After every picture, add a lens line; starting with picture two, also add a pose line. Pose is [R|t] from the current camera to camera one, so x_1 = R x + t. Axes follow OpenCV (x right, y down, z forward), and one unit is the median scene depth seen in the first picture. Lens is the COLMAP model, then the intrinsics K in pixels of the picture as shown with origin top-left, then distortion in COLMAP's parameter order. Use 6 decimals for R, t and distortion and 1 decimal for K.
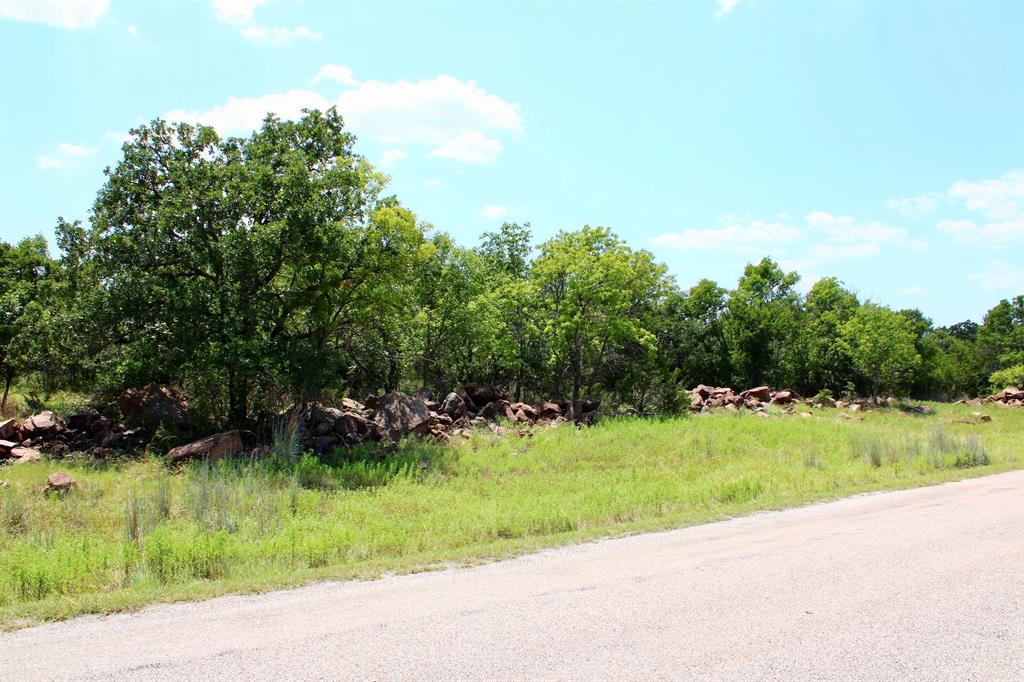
lens RADIAL K [[871.7, 0, 521.6], [0, 871.7, 350.2], [0, 0, 1]] dist [-0.154613, 0.144696]
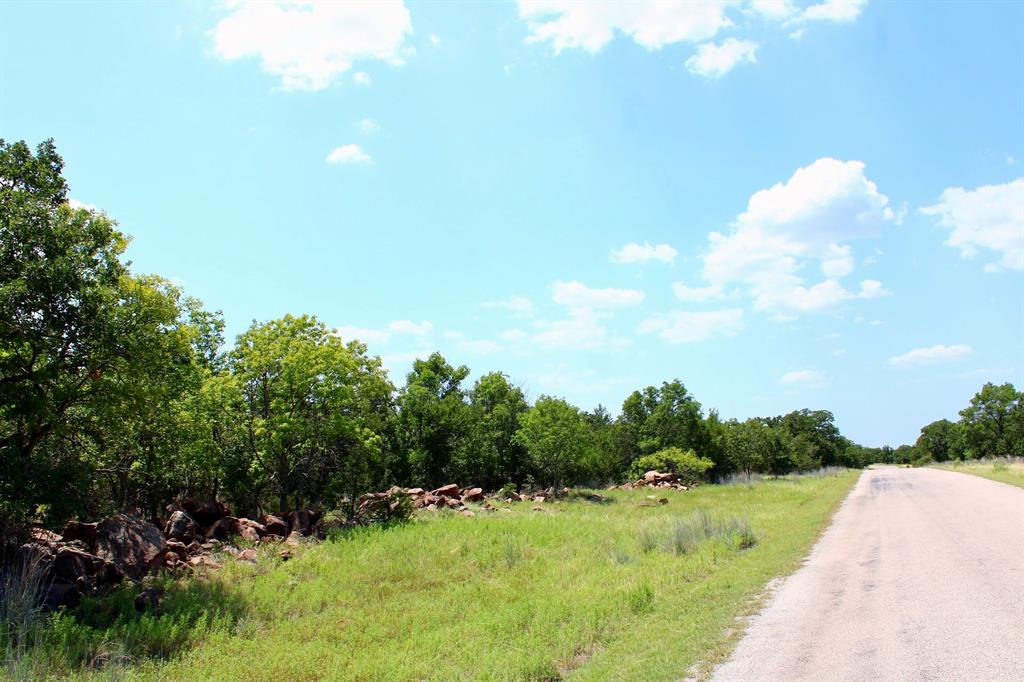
lens RADIAL K [[871.7, 0, 521.6], [0, 871.7, 350.2], [0, 0, 1]] dist [-0.154613, 0.144696]
pose [[0.892400, 0.004004, 0.451227, -0.091814], [0.049259, 0.993121, -0.106231, -0.000049], [-0.448548, 0.117028, 0.886064, 0.089381]]
